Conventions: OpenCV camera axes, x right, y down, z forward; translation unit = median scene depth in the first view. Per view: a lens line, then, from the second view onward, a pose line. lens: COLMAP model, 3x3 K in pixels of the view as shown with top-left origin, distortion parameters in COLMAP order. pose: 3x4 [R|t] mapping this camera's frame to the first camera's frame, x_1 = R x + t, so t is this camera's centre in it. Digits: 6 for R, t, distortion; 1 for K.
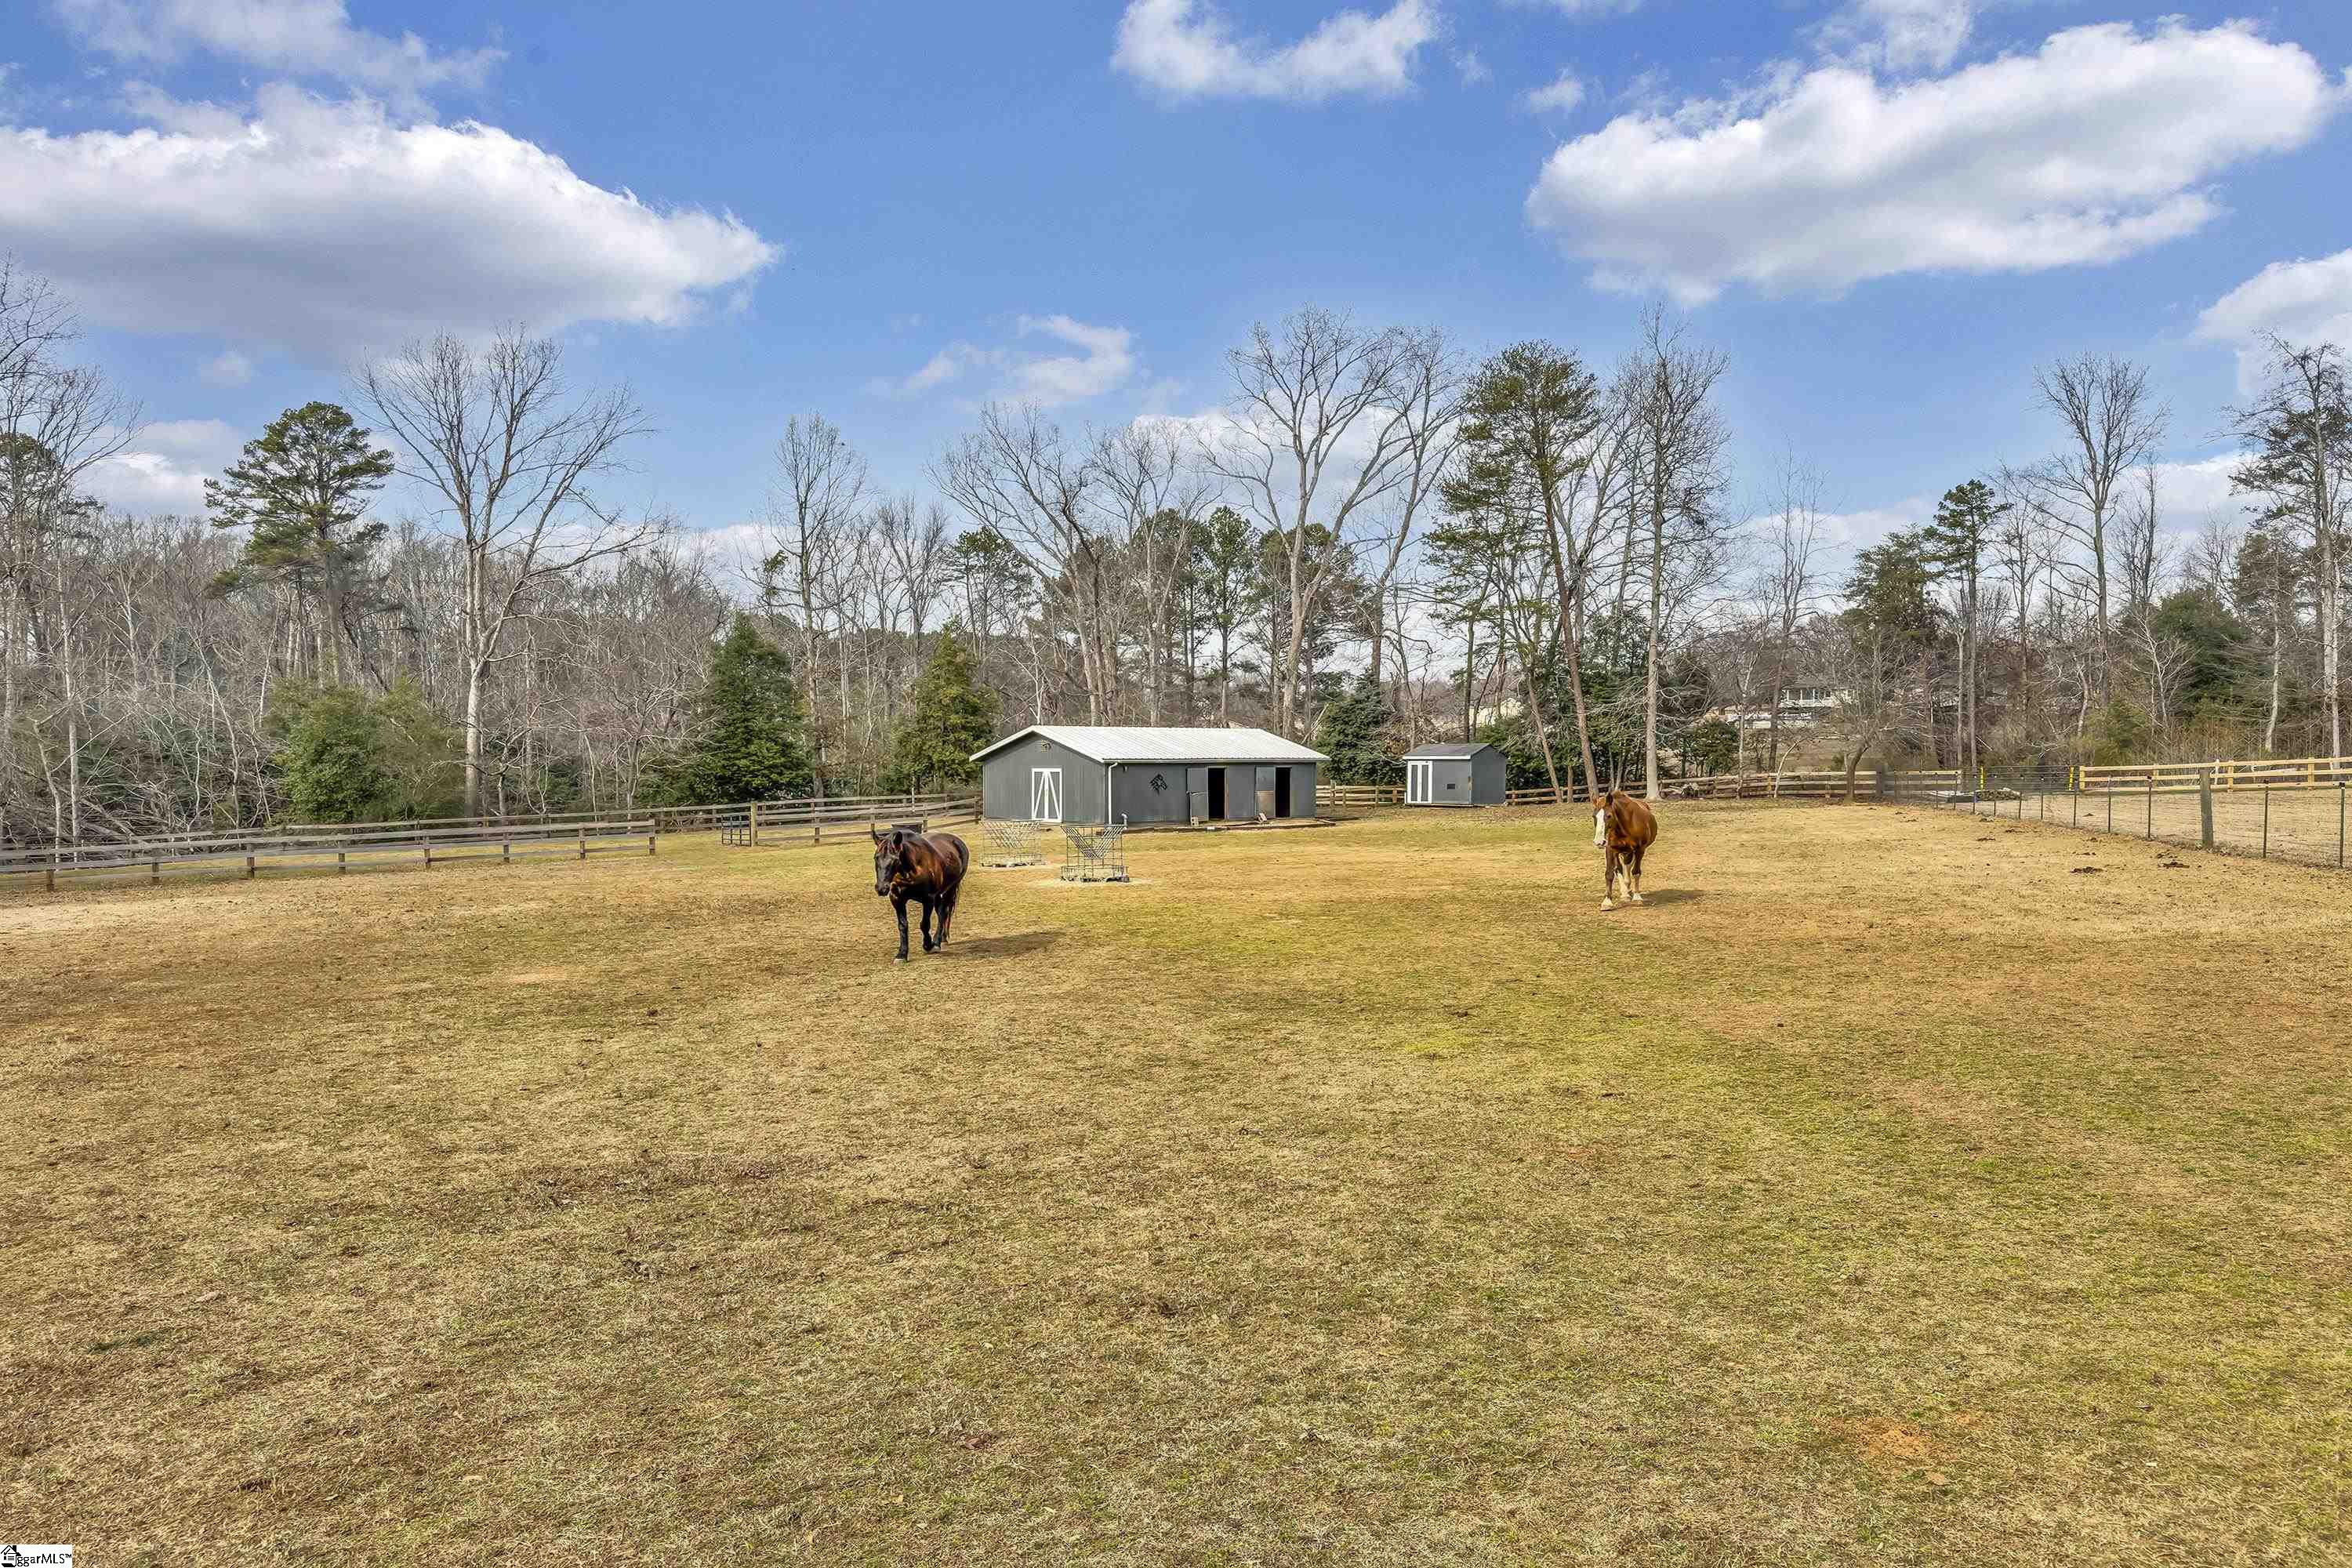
lens RADIAL K [[1631.8, 0, 1197.5], [0, 1631.8, 785.0], [0, 0, 1]] dist [0.019391, -0.019249]
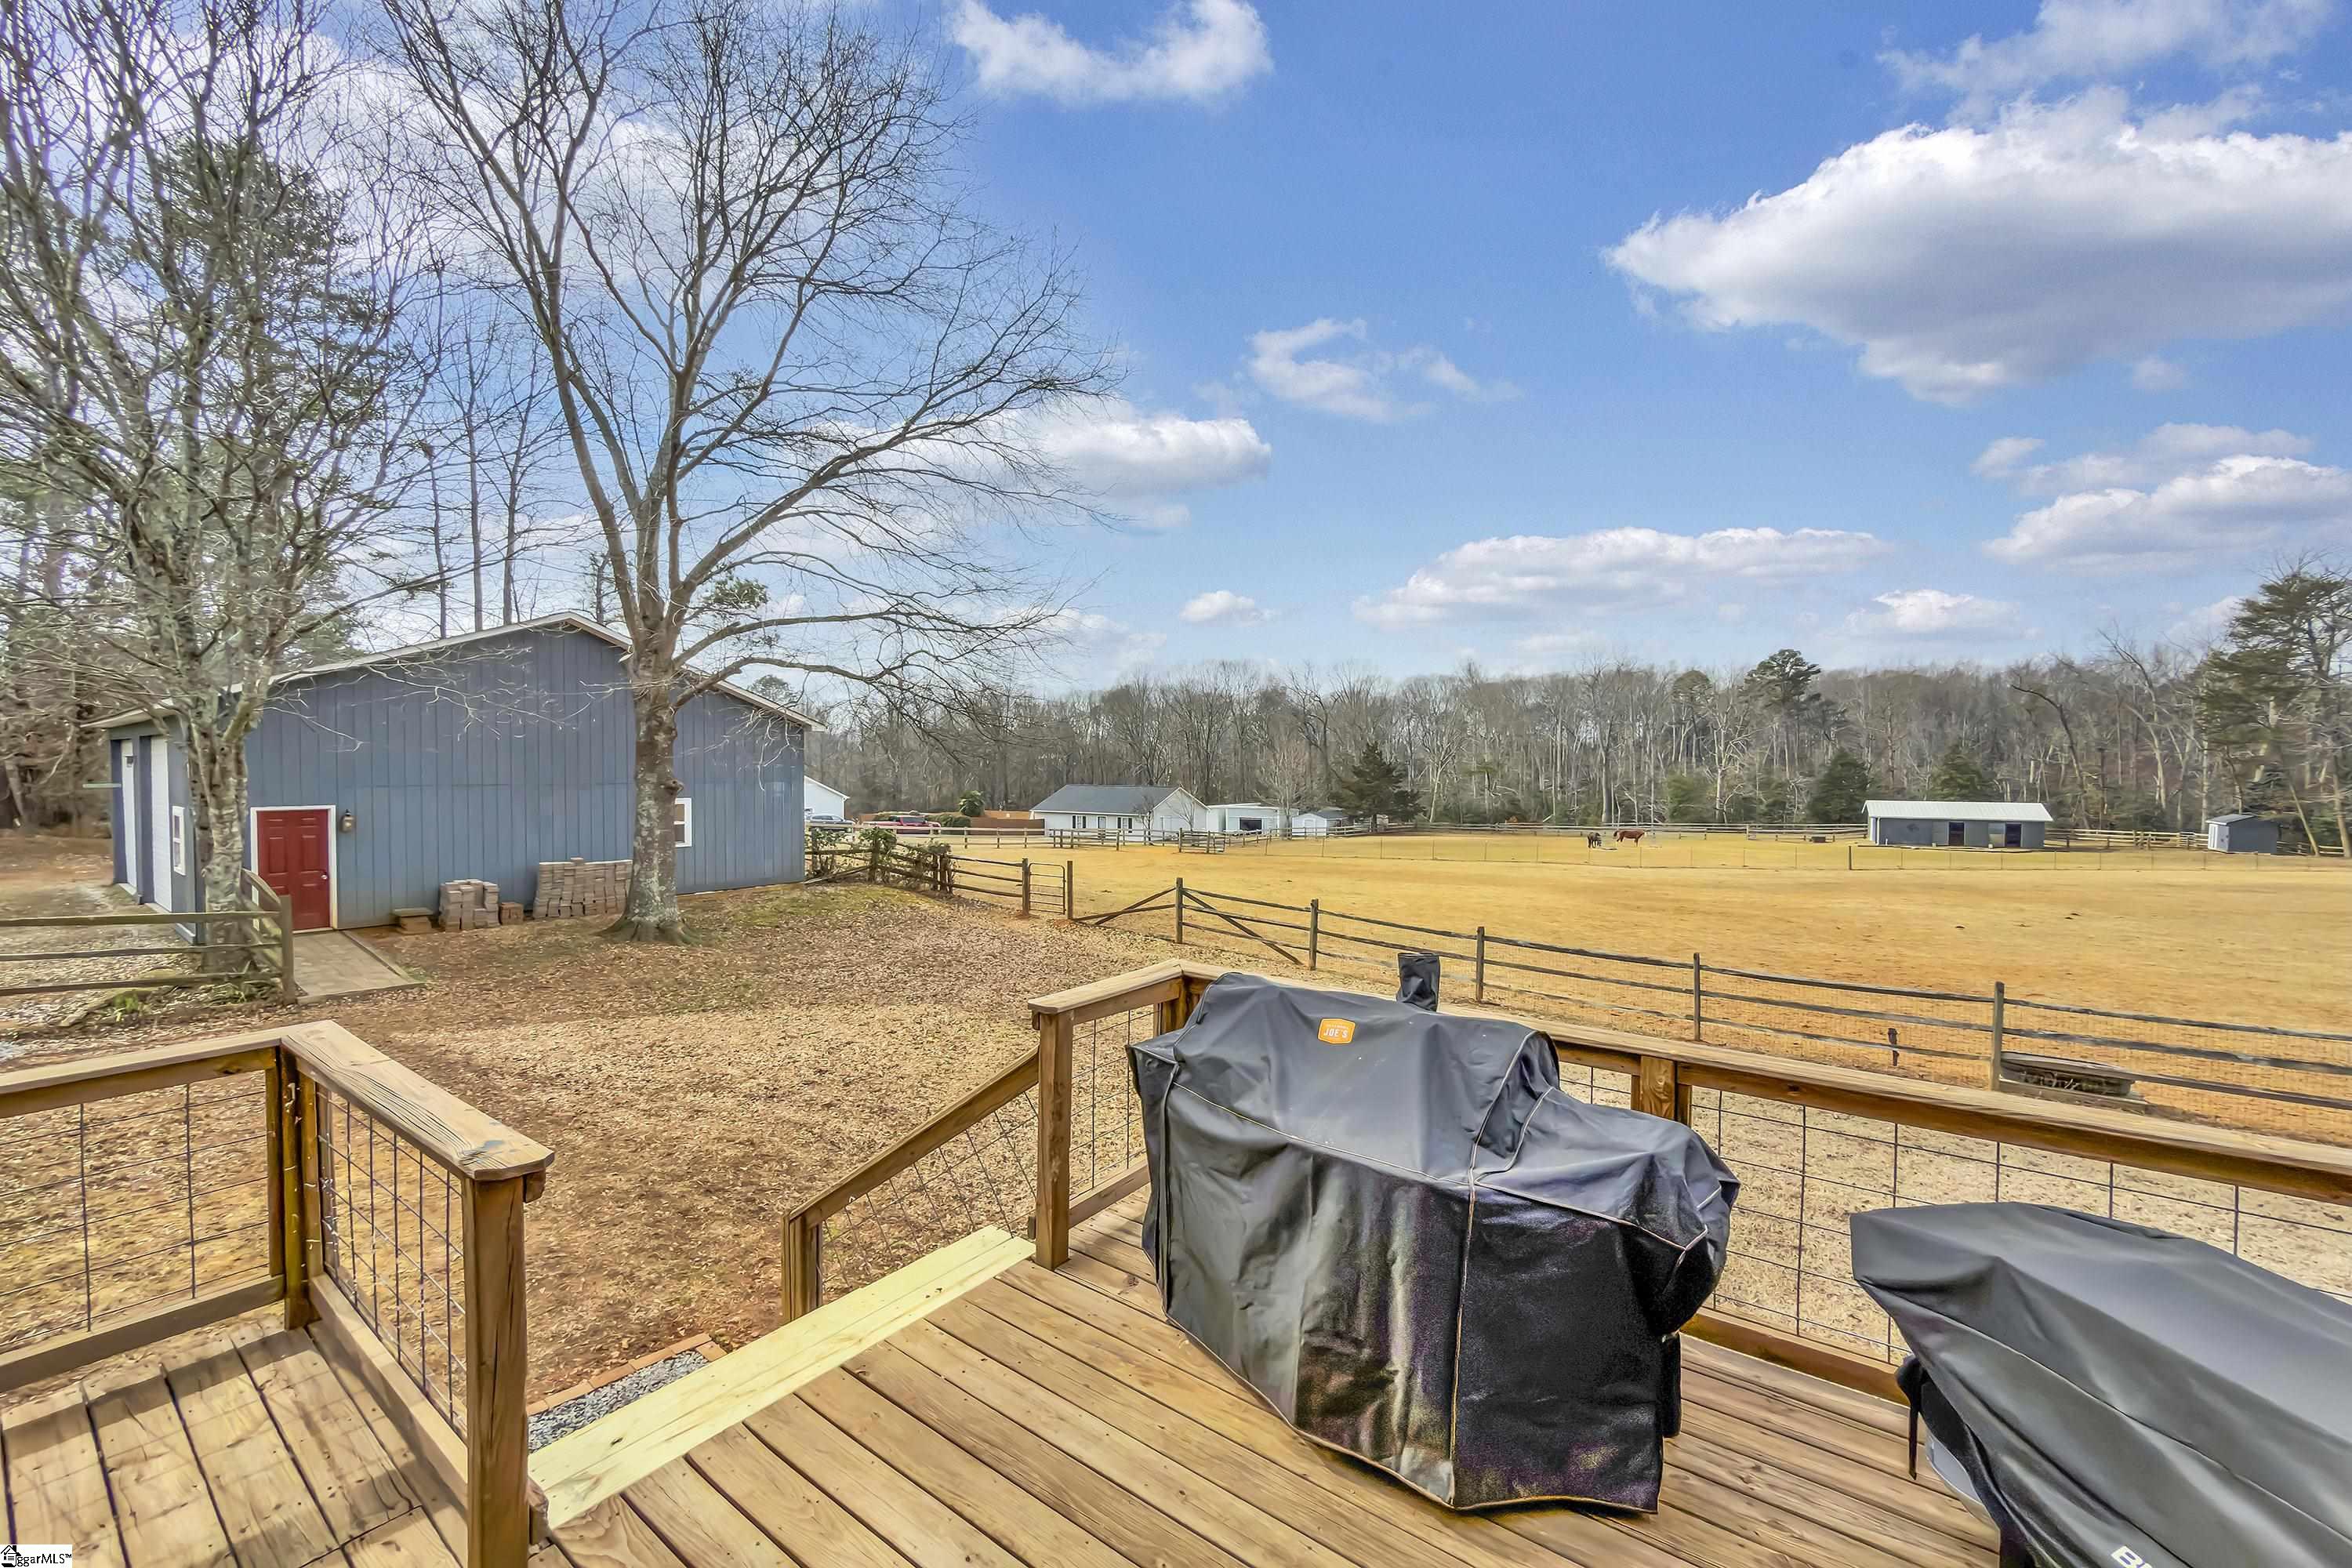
lens RADIAL K [[939.8, 0, 1178.9], [0, 939.8, 796.0], [0, 0, 1]] dist [0.002515, -0.000124]
pose [[0.248416, 0.033353, -0.968079, 1.143421], [-0.018080, 0.999393, 0.029793, -0.075401], [0.968485, 0.010102, 0.248868, -0.415839]]
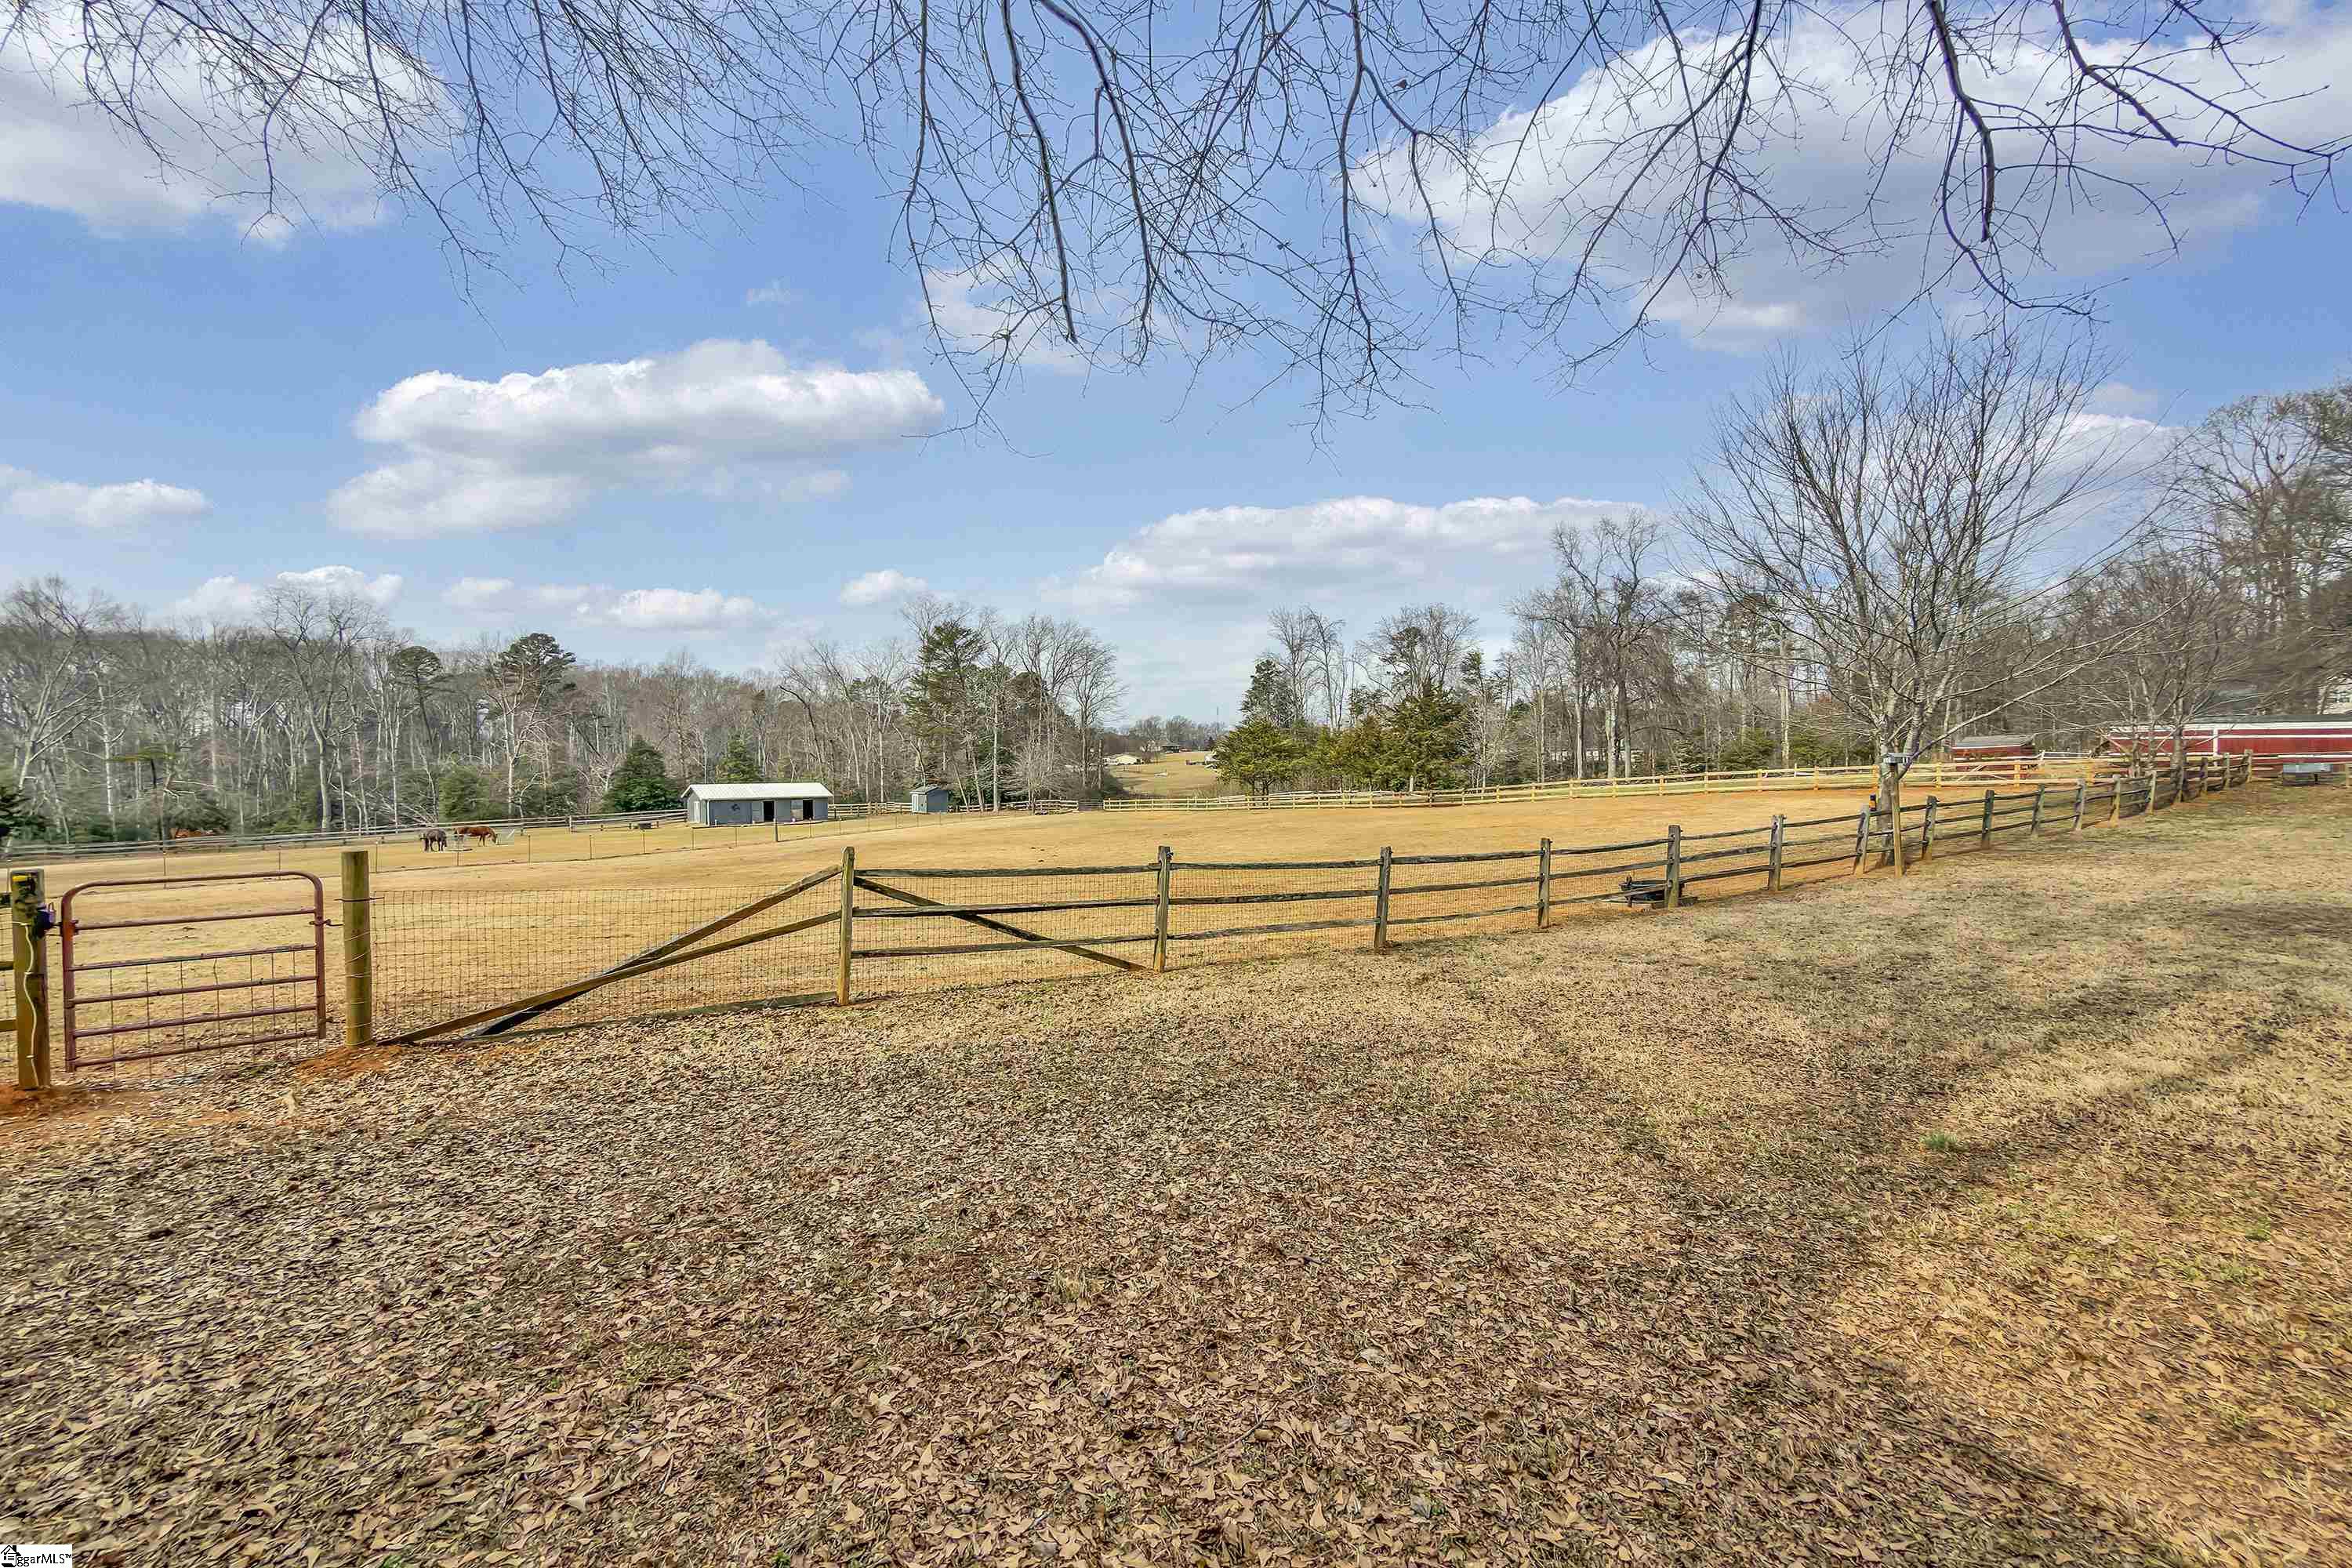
lens RADIAL K [[939.8, 0, 1178.8], [0, 939.8, 794.6], [0, 0, 1]] dist [0.002515, -0.000124]
pose [[0.997250, -0.001319, -0.074102, 0.863729], [0.002340, 0.999903, 0.013695, -0.044166], [0.074077, -0.013831, 0.997157, -0.471551]]
